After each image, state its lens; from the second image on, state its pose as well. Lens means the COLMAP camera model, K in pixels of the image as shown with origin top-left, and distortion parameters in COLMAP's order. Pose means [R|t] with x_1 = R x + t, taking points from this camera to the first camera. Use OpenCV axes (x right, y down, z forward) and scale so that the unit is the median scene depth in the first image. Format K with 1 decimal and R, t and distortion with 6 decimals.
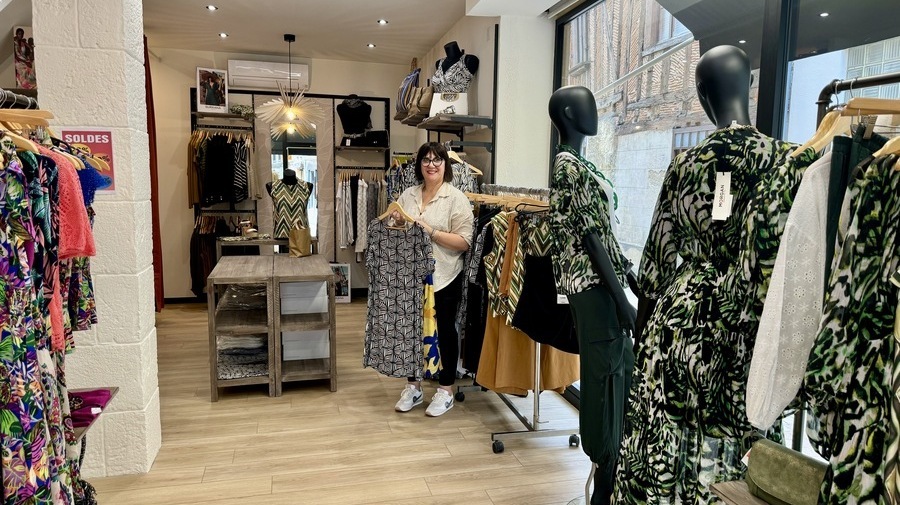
lens RADIAL K [[621.9, 0, 450.0], [0, 621.9, 252.5], [0, 0, 1]] dist [0.043879, -0.064546]
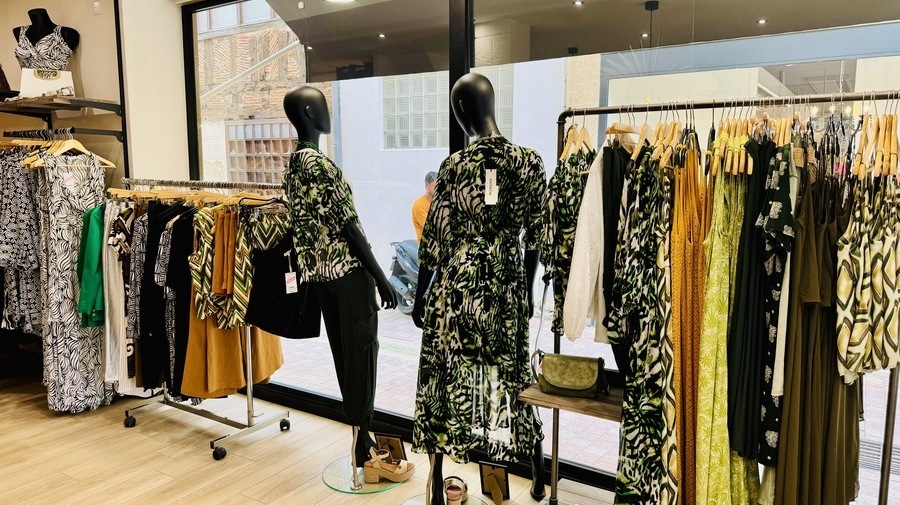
lens RADIAL K [[615.4, 0, 450.0], [0, 615.4, 252.5], [0, 0, 1]] dist [0.141088, -0.224401]
pose [[0.722131, -0.098249, 0.684744, -0.517844], [0.087617, 0.994881, 0.050347, -0.022083], [-0.686185, 0.023638, 0.727043, 0.084550]]
